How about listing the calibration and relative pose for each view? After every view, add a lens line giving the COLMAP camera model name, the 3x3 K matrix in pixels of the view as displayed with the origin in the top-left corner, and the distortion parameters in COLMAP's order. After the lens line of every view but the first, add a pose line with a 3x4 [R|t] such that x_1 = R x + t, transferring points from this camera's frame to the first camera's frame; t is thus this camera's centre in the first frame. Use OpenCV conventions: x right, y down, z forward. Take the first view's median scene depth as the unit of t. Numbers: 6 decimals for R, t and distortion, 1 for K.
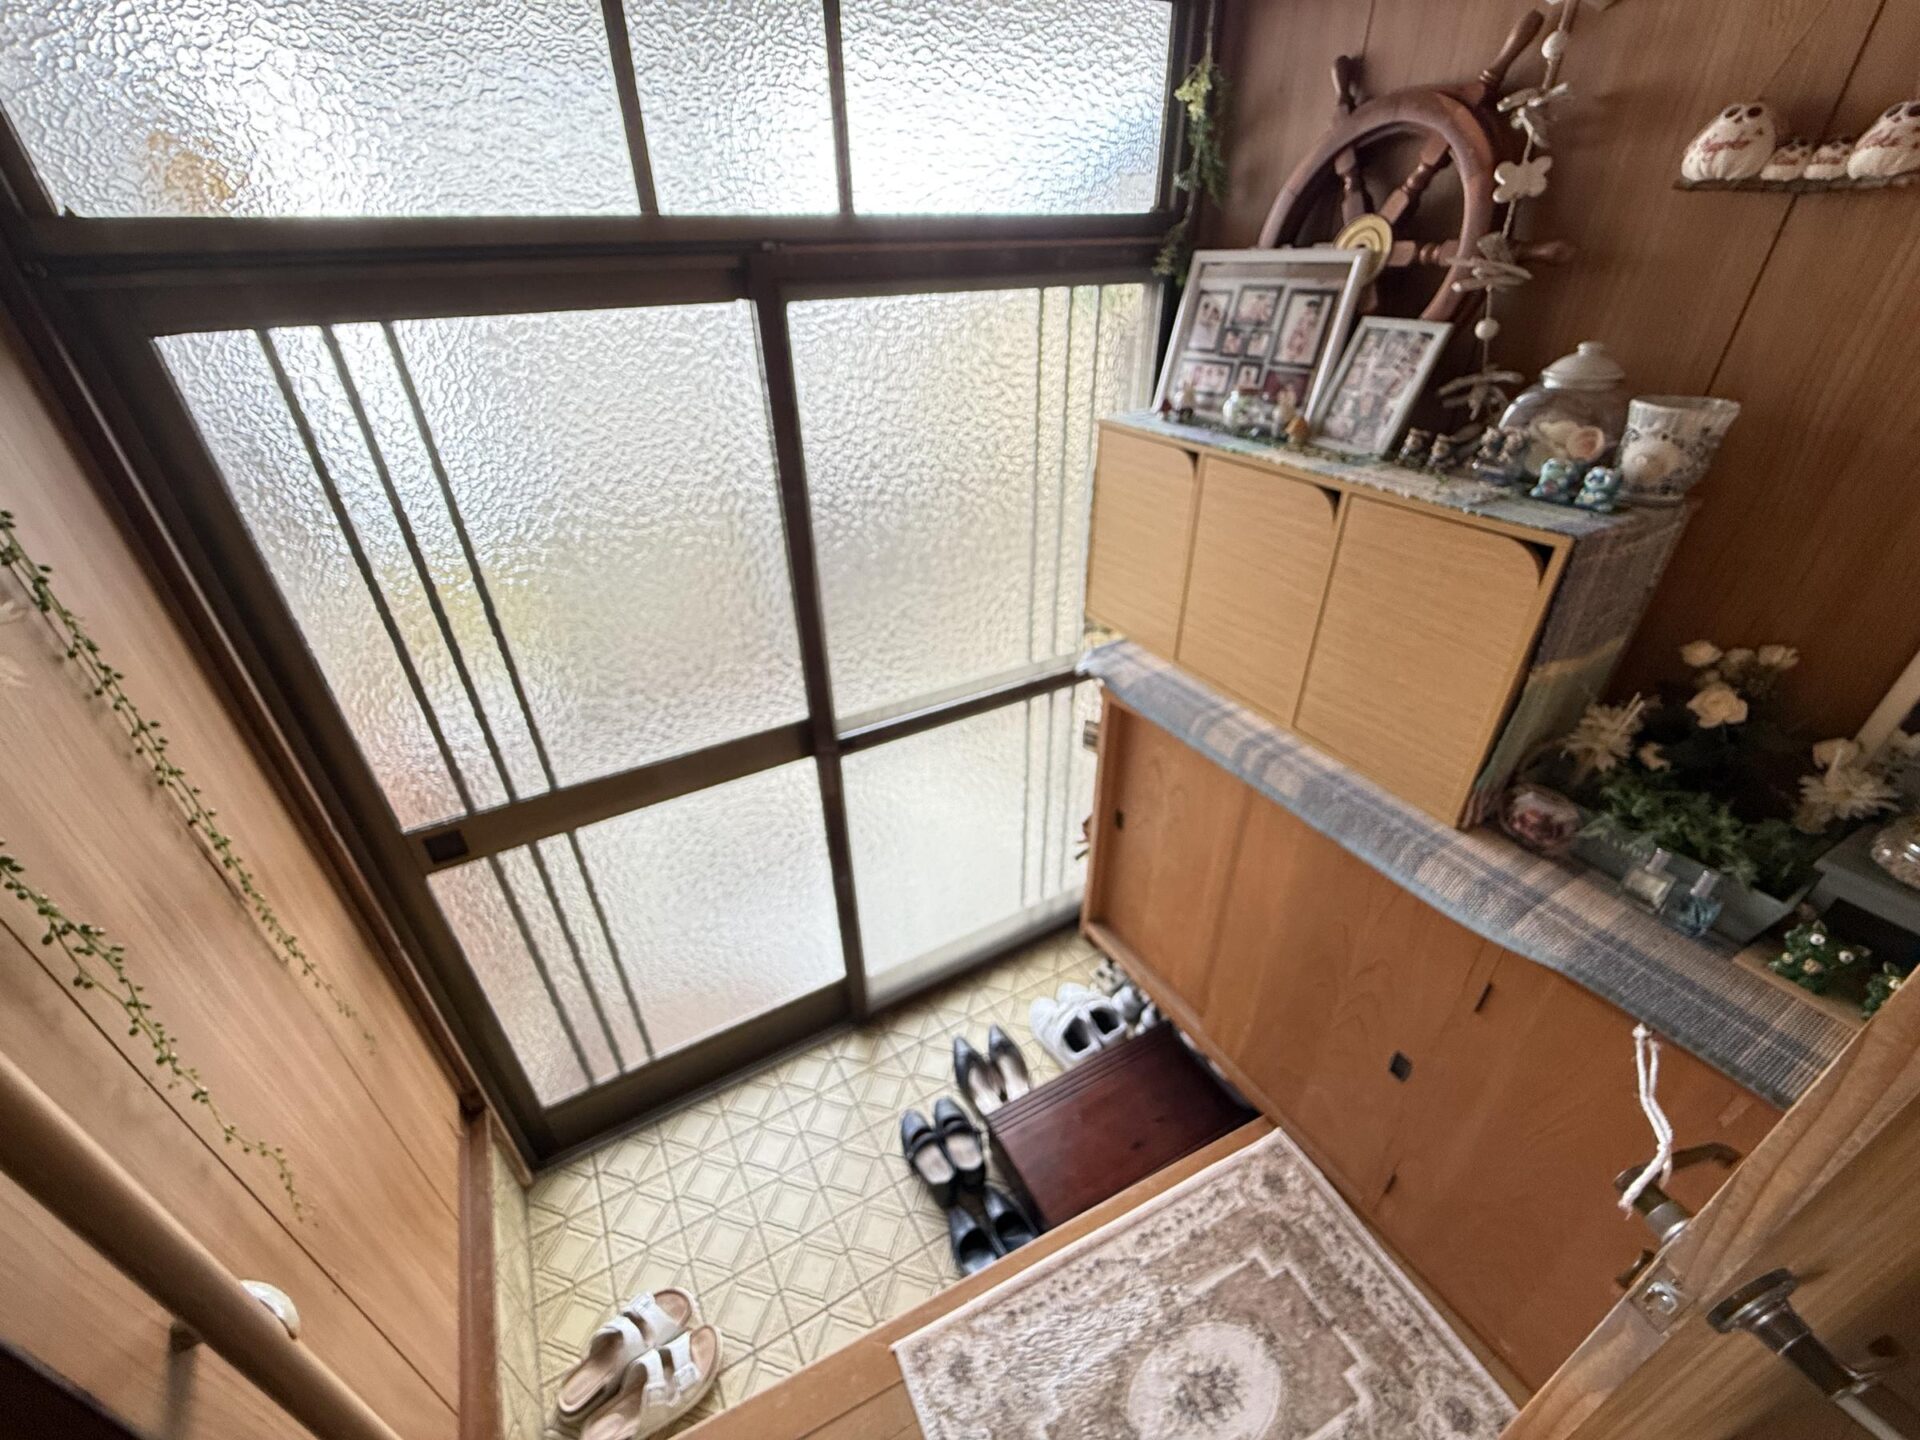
lens RADIAL K [[766.0, 0, 960.1], [0, 766.0, 716.7], [0, 0, 1]] dist [-0.000265, -0.000077]
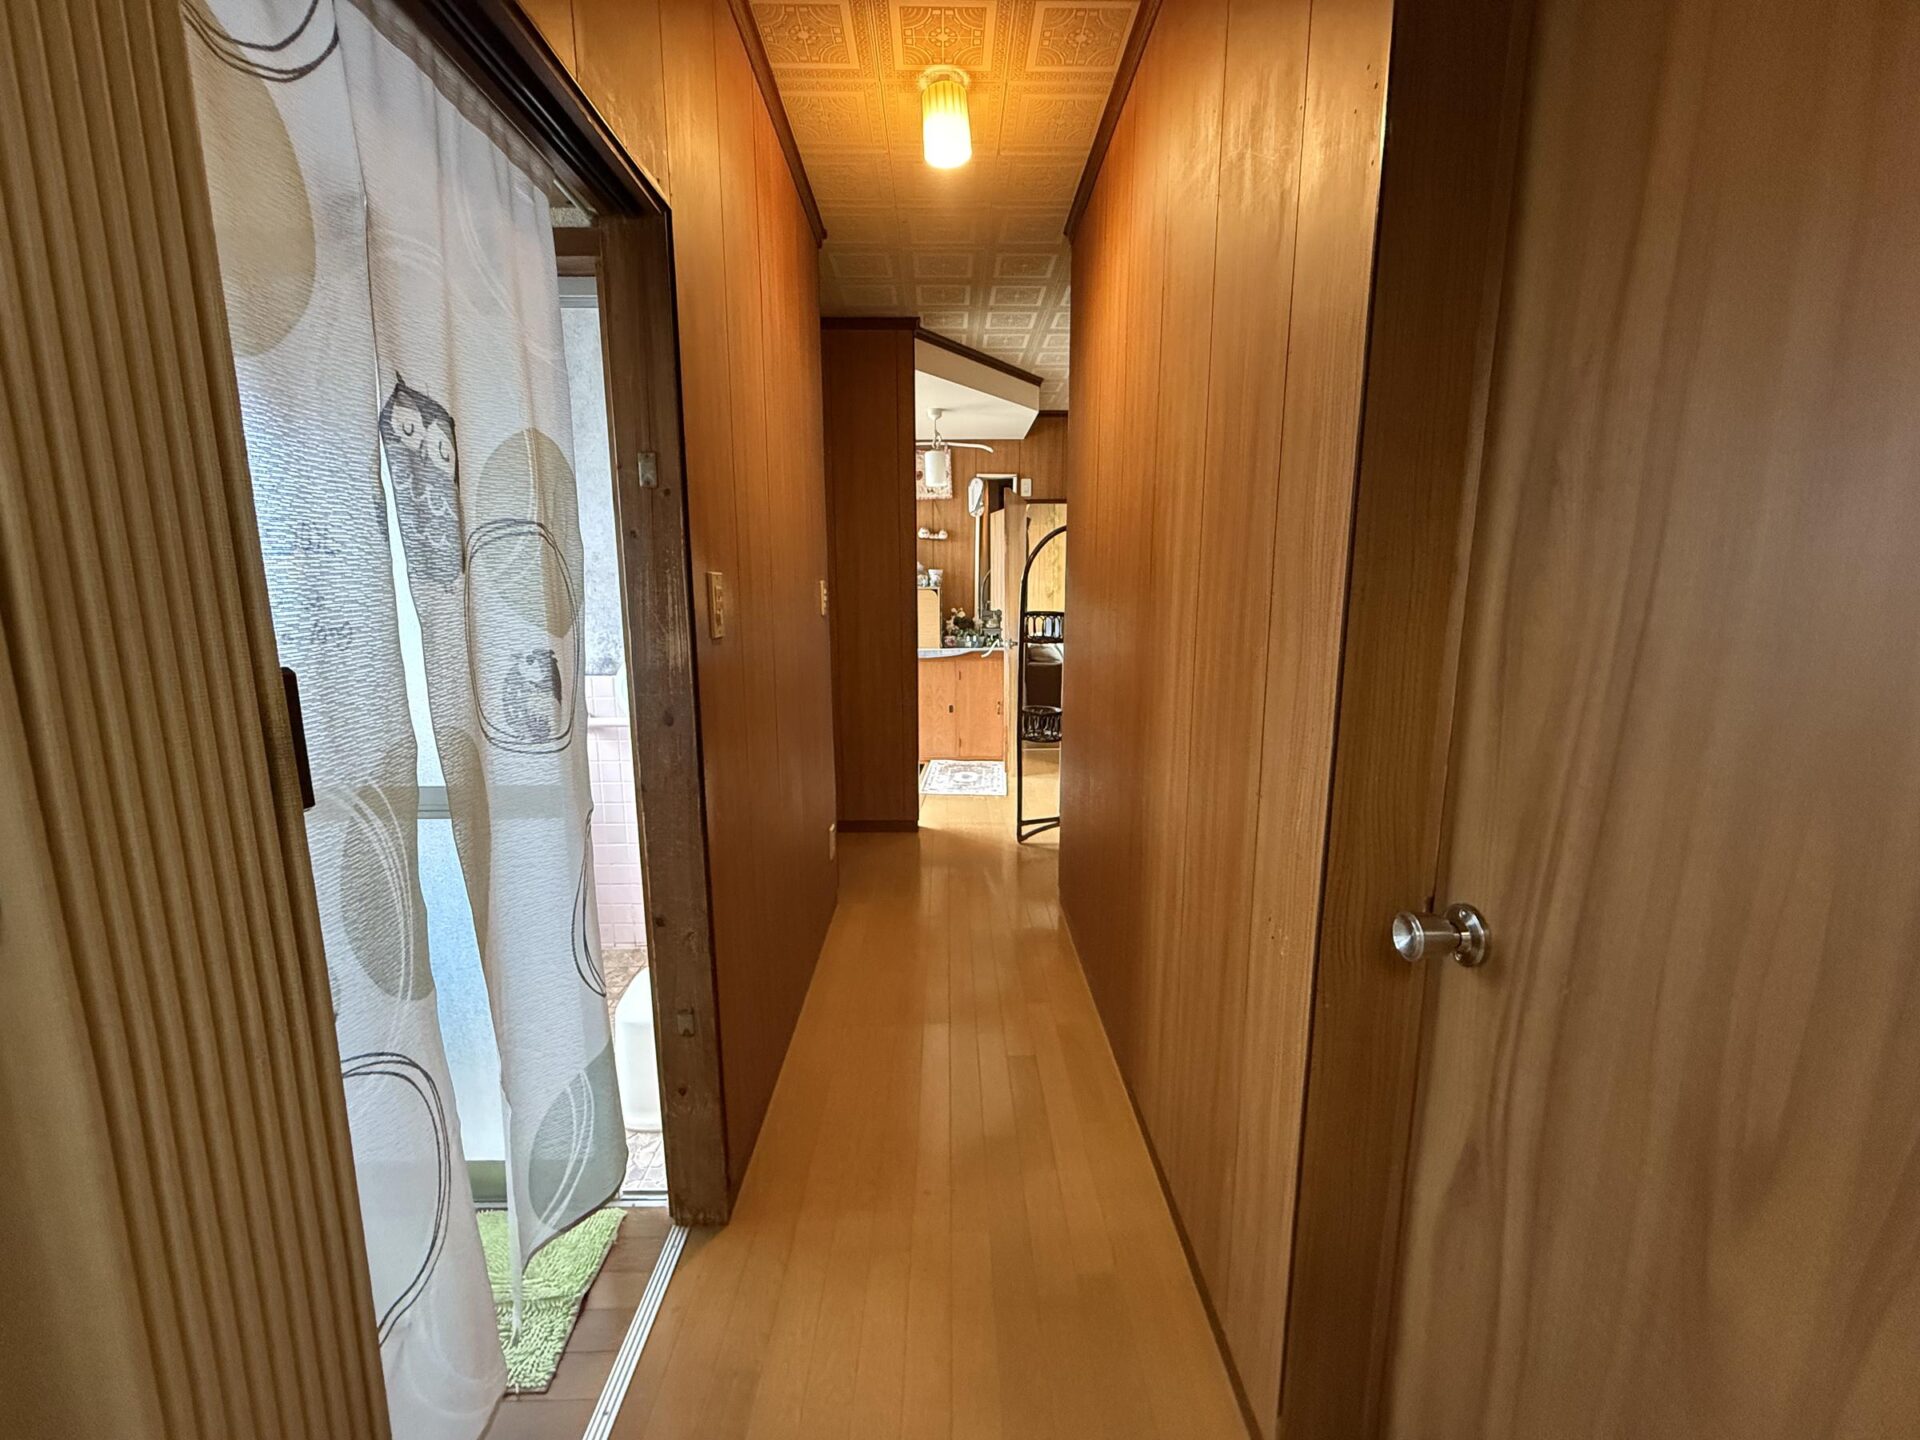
lens RADIAL K [[766.0, 0, 958.7], [0, 766.0, 716.5], [0, 0, 1]] dist [-0.000265, -0.000077]
pose [[0.477683, -0.128787, 0.869041, -3.968449], [0.447857, 0.886709, -0.114766, 1.258175], [-0.755806, 0.444028, 0.481244, -1.381450]]
